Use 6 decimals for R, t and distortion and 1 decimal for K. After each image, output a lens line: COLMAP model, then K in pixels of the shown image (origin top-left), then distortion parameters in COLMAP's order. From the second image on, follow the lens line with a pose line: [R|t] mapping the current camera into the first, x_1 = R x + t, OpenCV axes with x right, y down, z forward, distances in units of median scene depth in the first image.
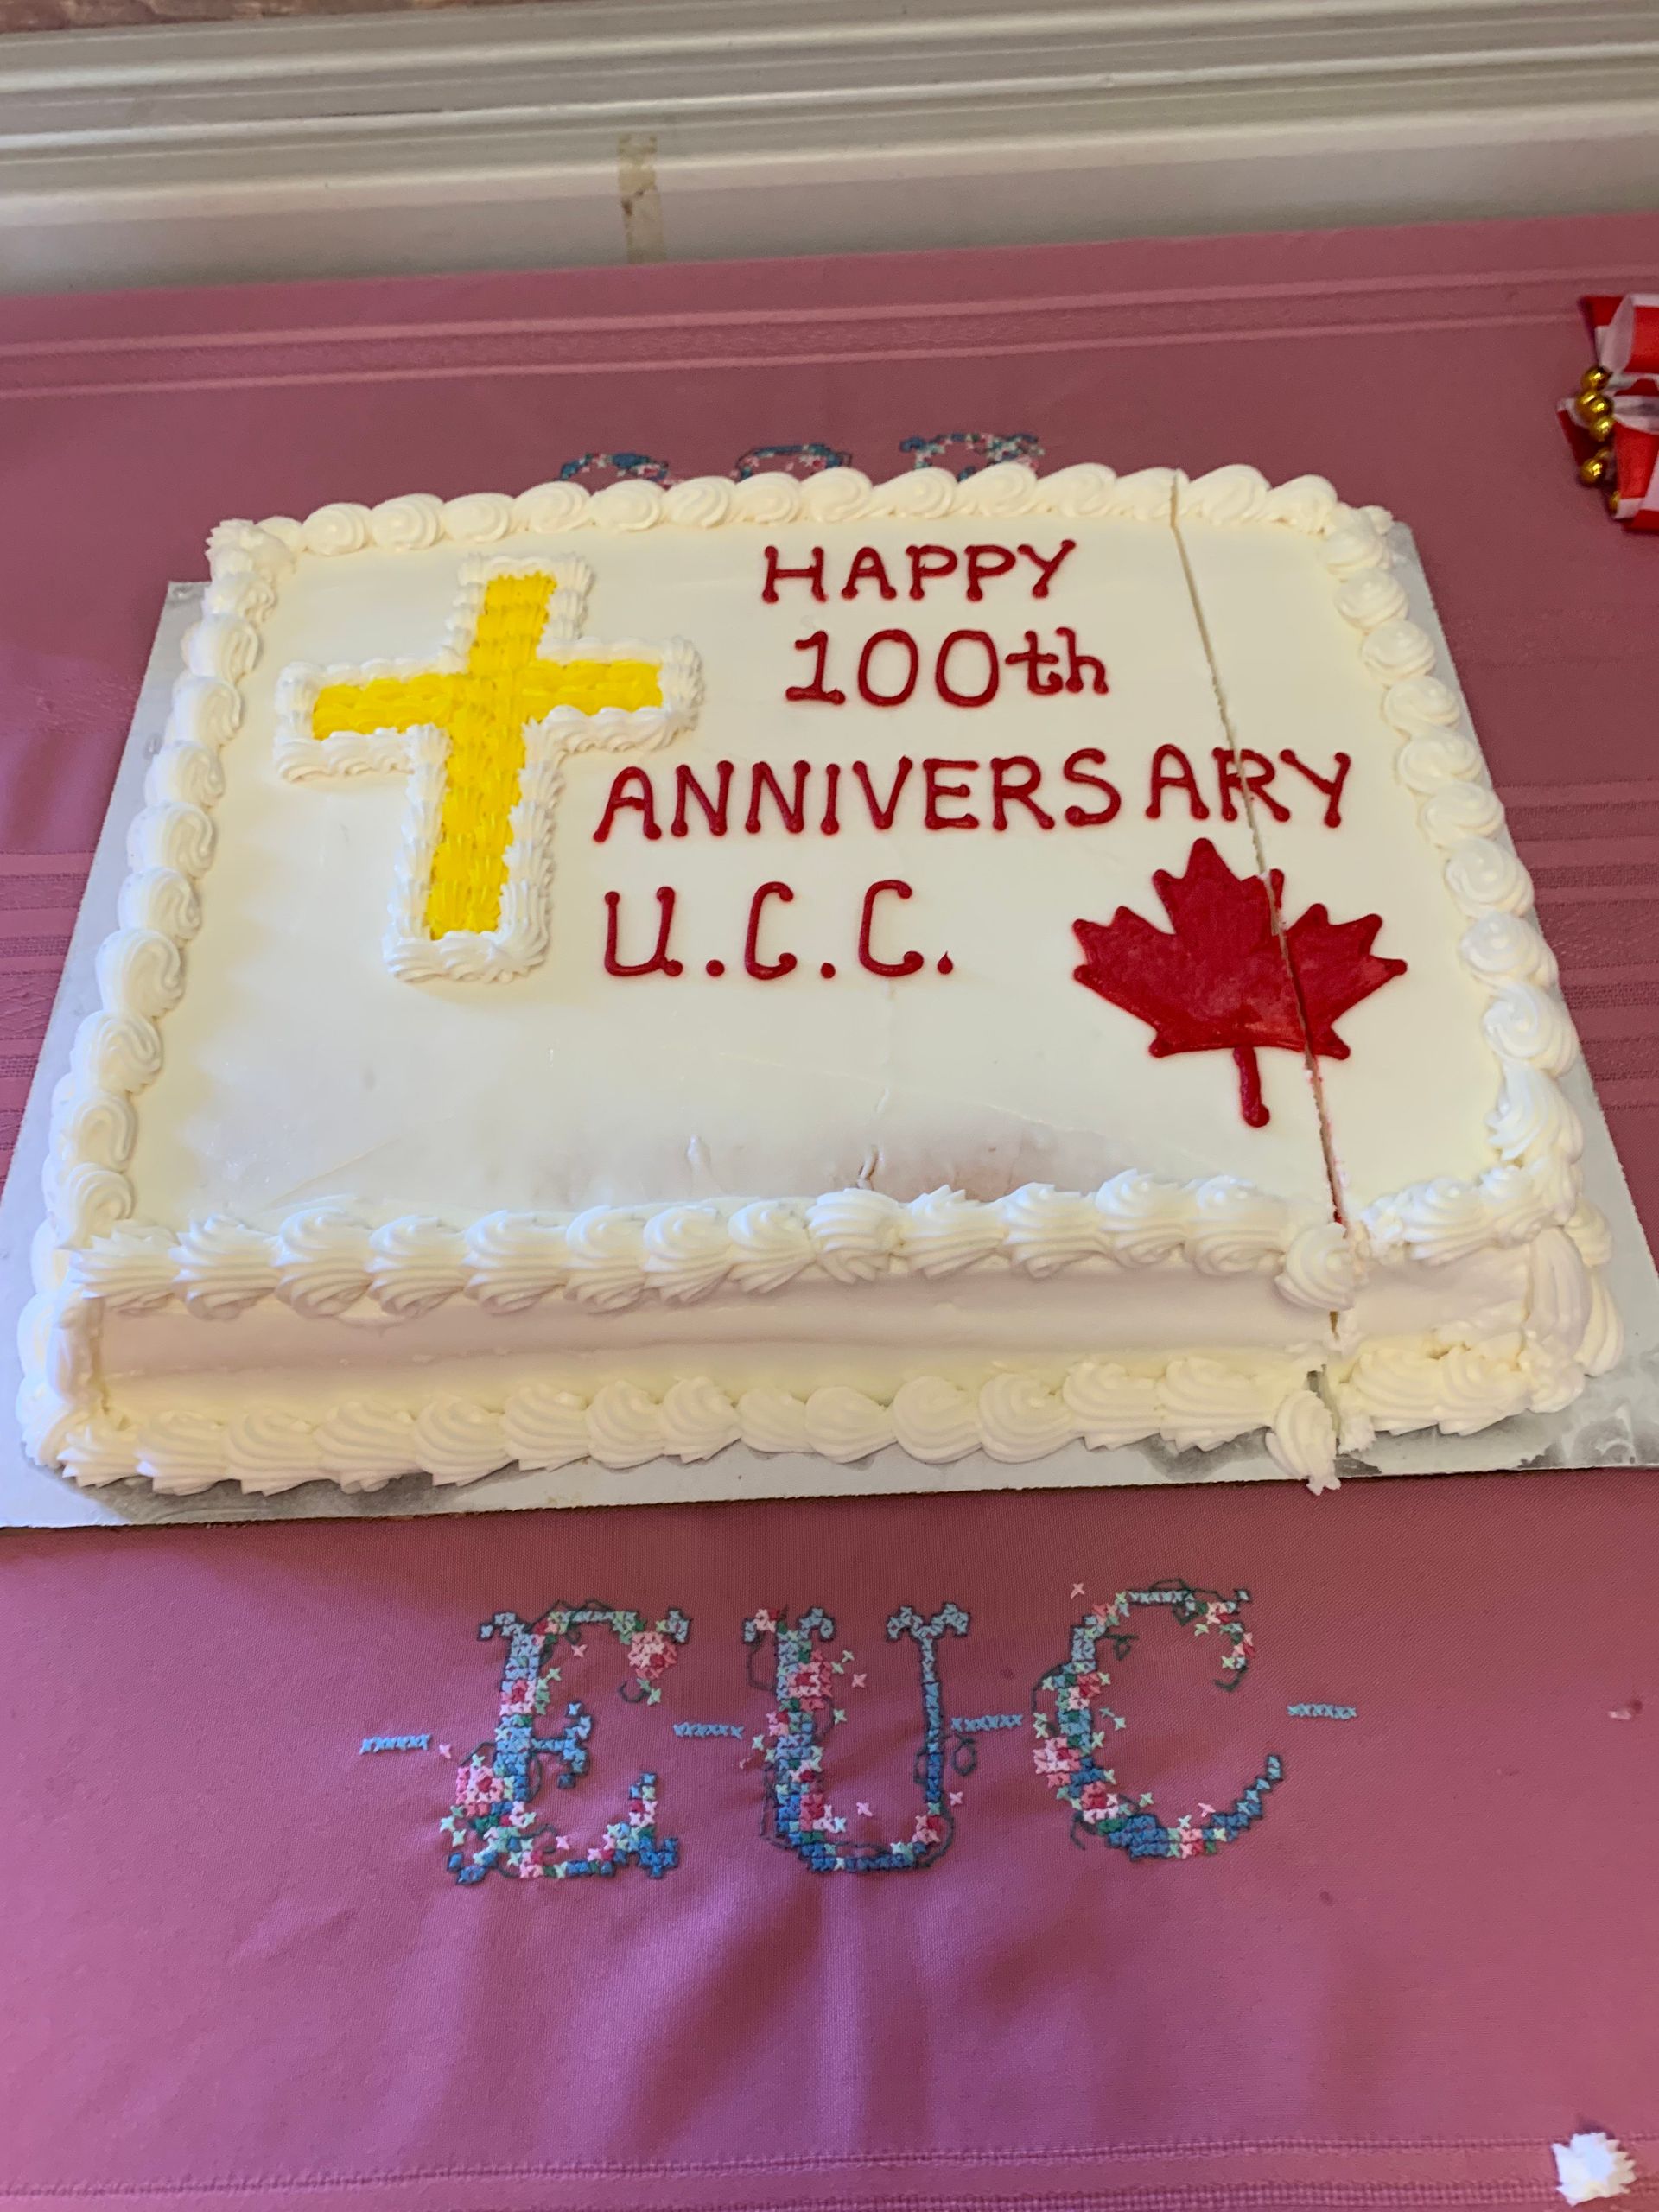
lens RADIAL K [[1724.2, 0, 829.5], [0, 1724.2, 1106.0], [0, 0, 1]] dist [-0.013702, 0.025443]
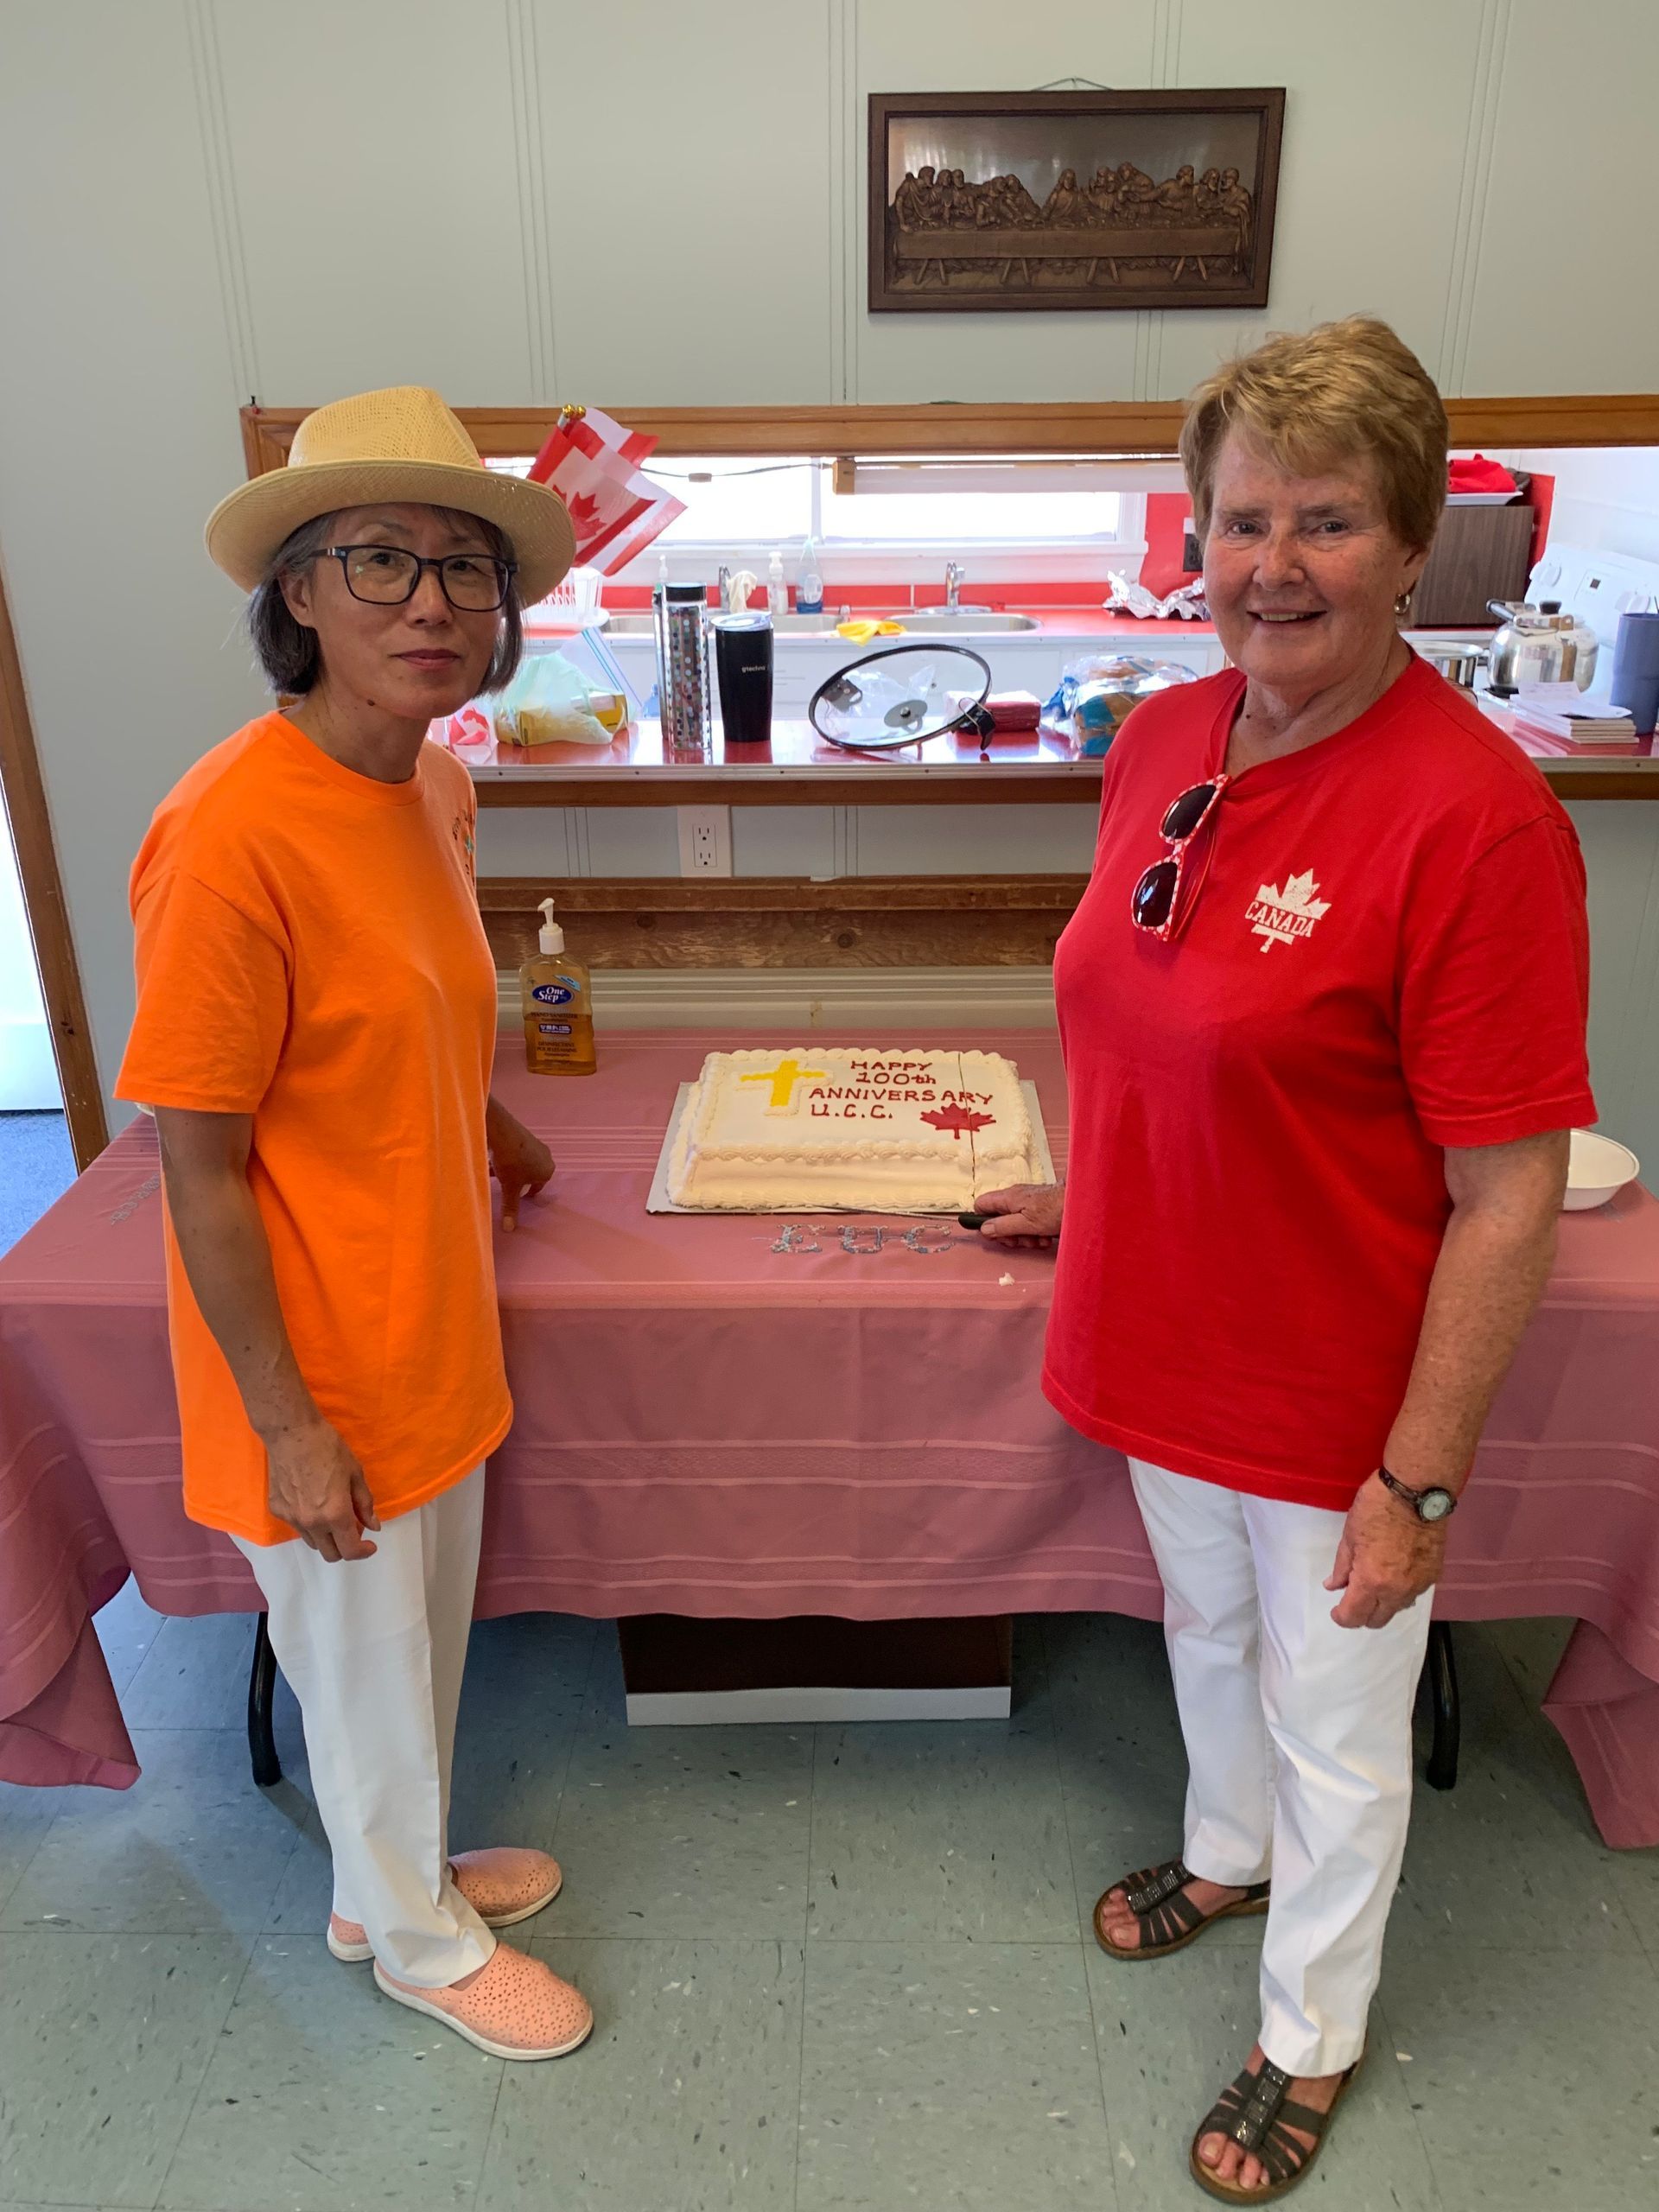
lens RADIAL K [[1724.2, 0, 829.5], [0, 1724.2, 1106.0], [0, 0, 1]] dist [-0.013702, 0.025443]
pose [[0.998171, 0.044593, -0.040829, 0.083465], [-0.059707, 0.833365, -0.549488, 2.110096], [0.009522, 0.550921, 0.834503, -2.428361]]
